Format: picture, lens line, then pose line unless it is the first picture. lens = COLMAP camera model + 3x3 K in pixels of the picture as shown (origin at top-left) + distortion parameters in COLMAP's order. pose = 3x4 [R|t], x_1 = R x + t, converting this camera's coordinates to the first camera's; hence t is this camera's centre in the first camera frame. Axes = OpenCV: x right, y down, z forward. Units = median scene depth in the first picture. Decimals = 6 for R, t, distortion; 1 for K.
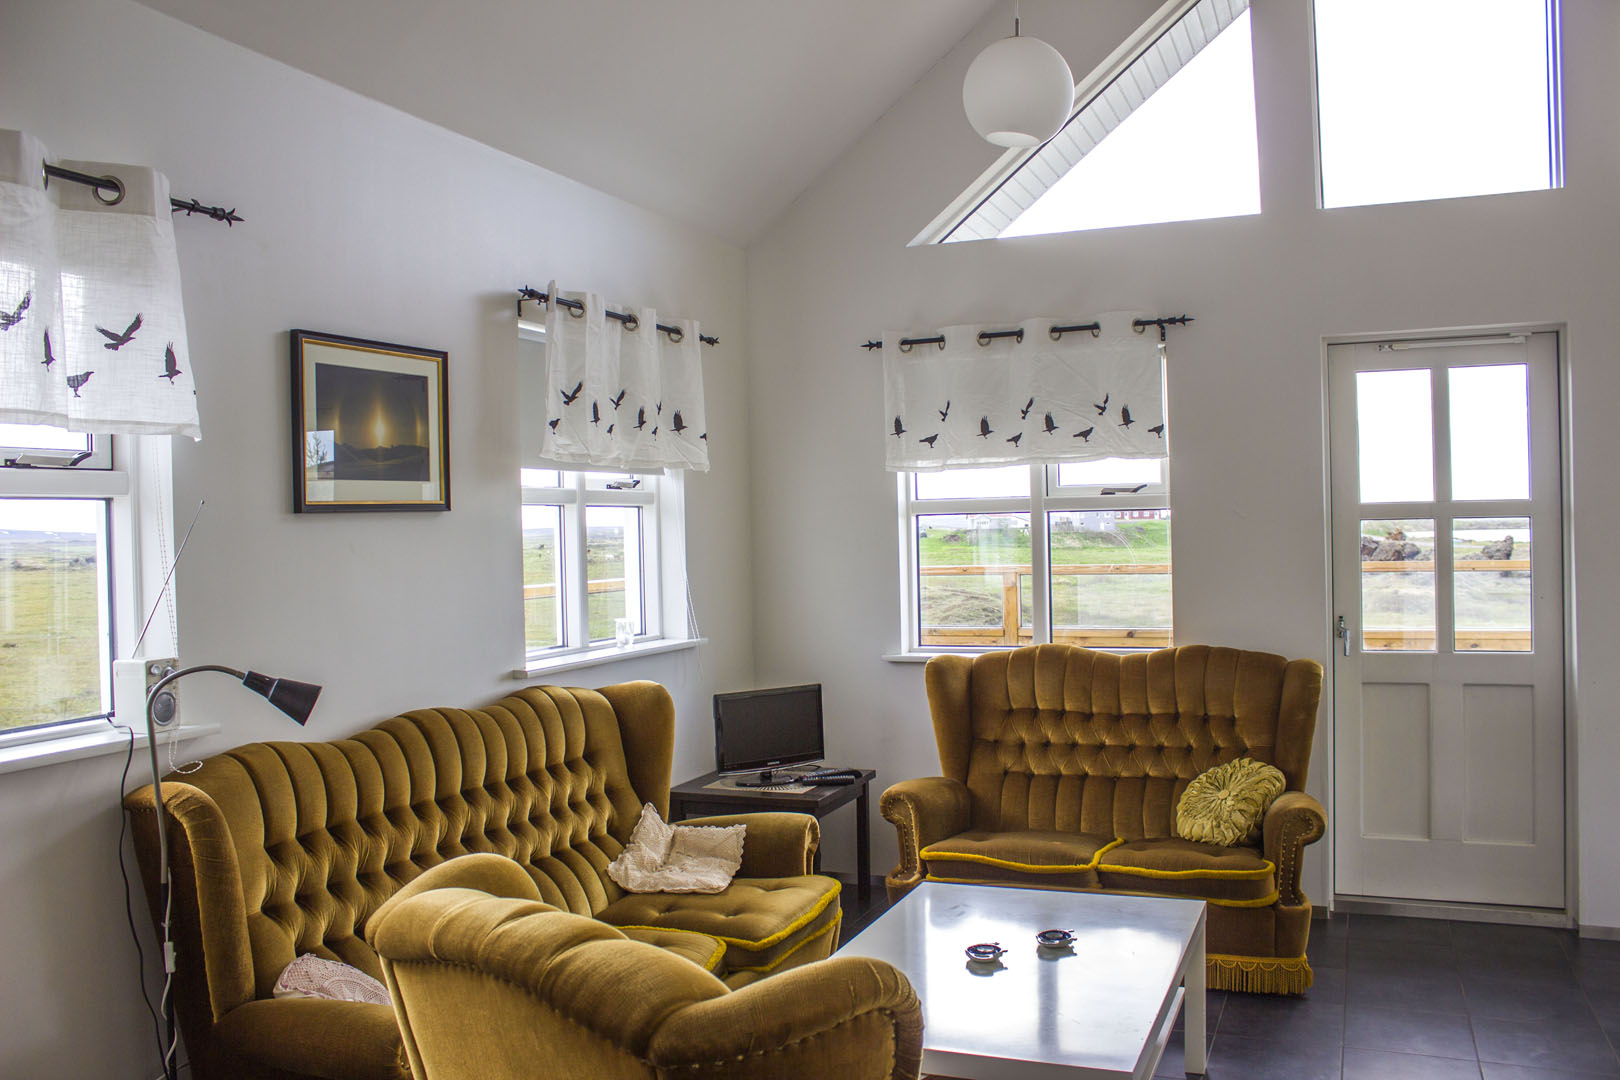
lens RADIAL K [[1363.8, 0, 807.5], [0, 1363.8, 534.2], [0, 0, 1]] dist [-0.162902, 0.163710]
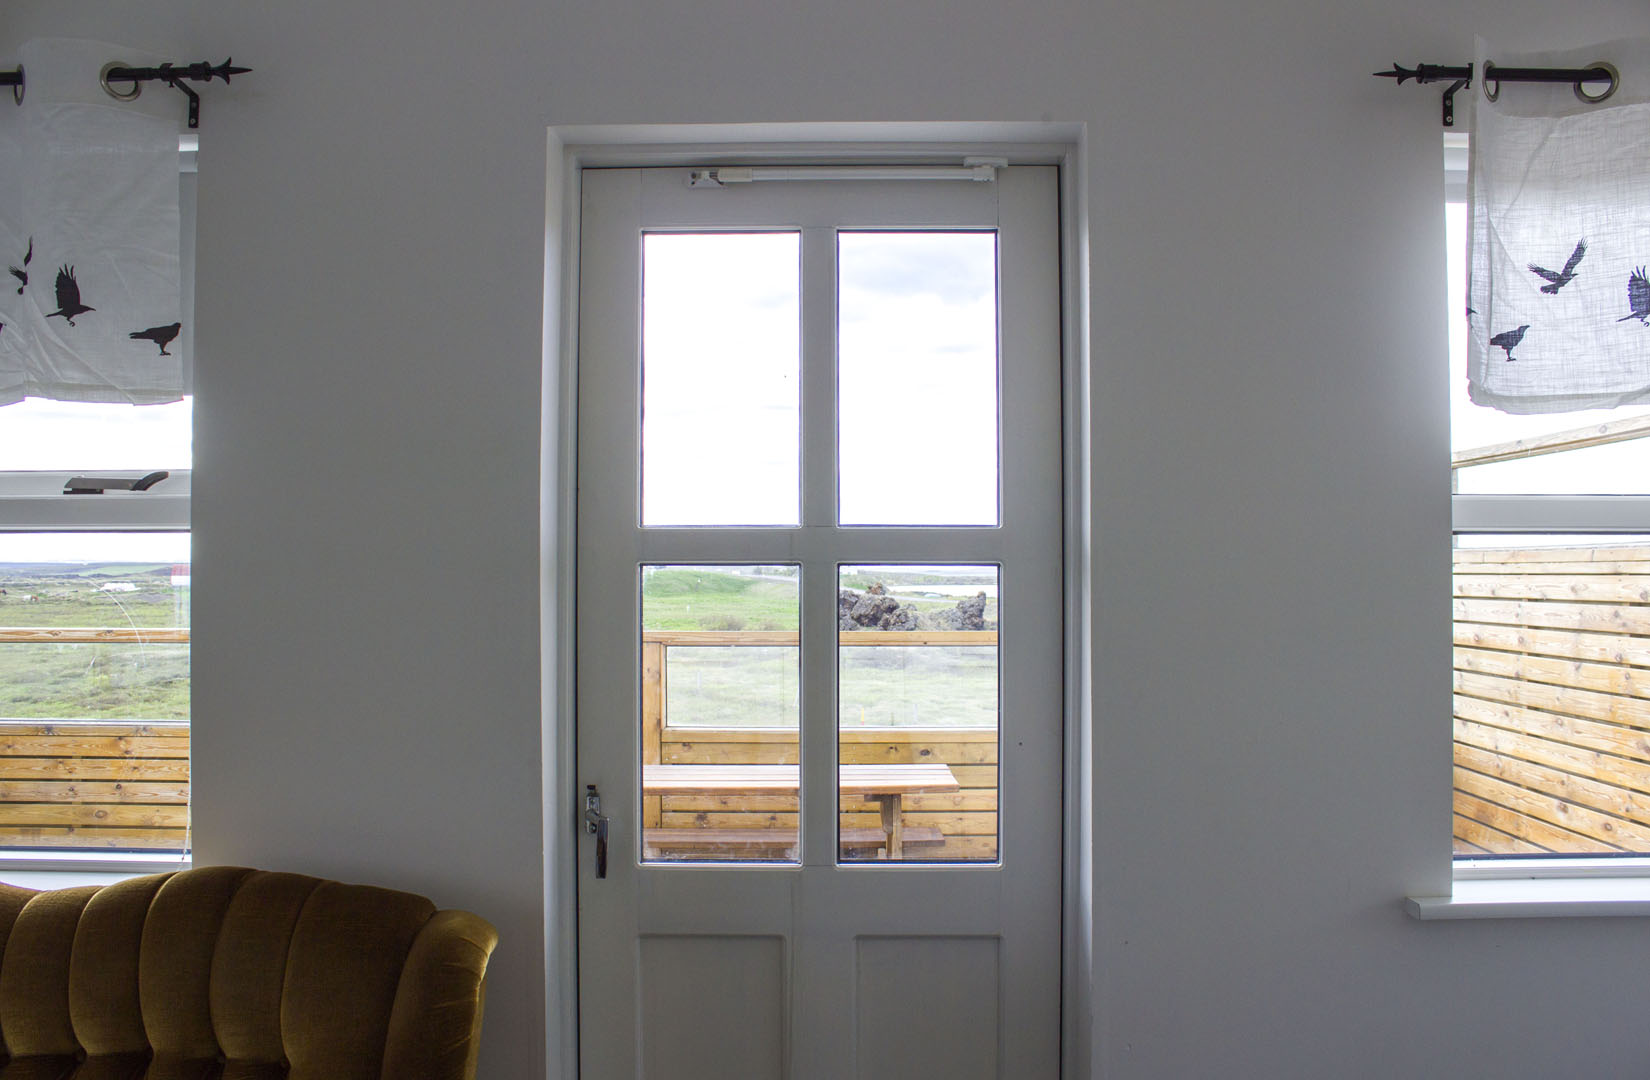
lens RADIAL K [[1417.8, 0, 825.0], [0, 1417.8, 540.0], [0, 0, 1]] dist [-0.195489, 0.212565]
pose [[0.929353, 0.027956, 0.368133, 0.300009], [-0.016954, 0.999309, -0.033087, -0.004490], [-0.368803, 0.024508, 0.929184, 0.545097]]
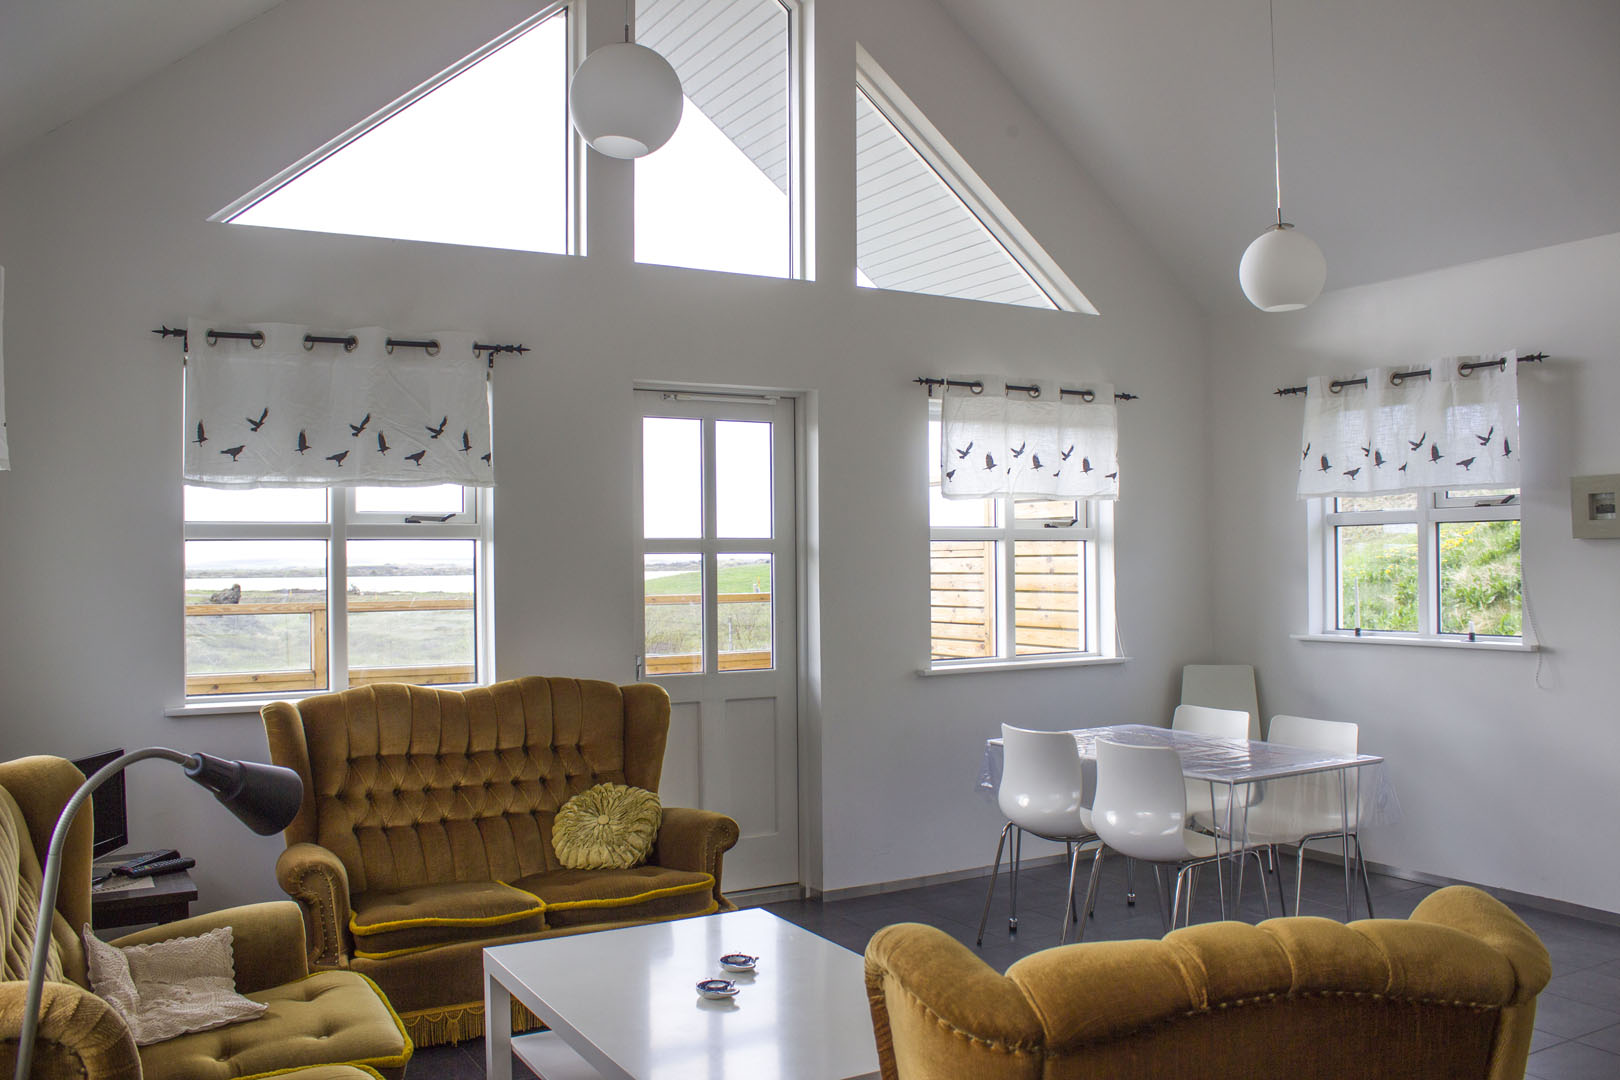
lens RADIAL K [[1363.8, 0, 807.5], [0, 1363.8, 534.2], [0, 0, 1]] dist [-0.162902, 0.163710]
pose [[0.610551, 0.029895, 0.791412, -0.375690], [-0.000578, 0.999304, -0.037302, 0.014315], [-0.791977, 0.022317, 0.610143, 0.224160]]
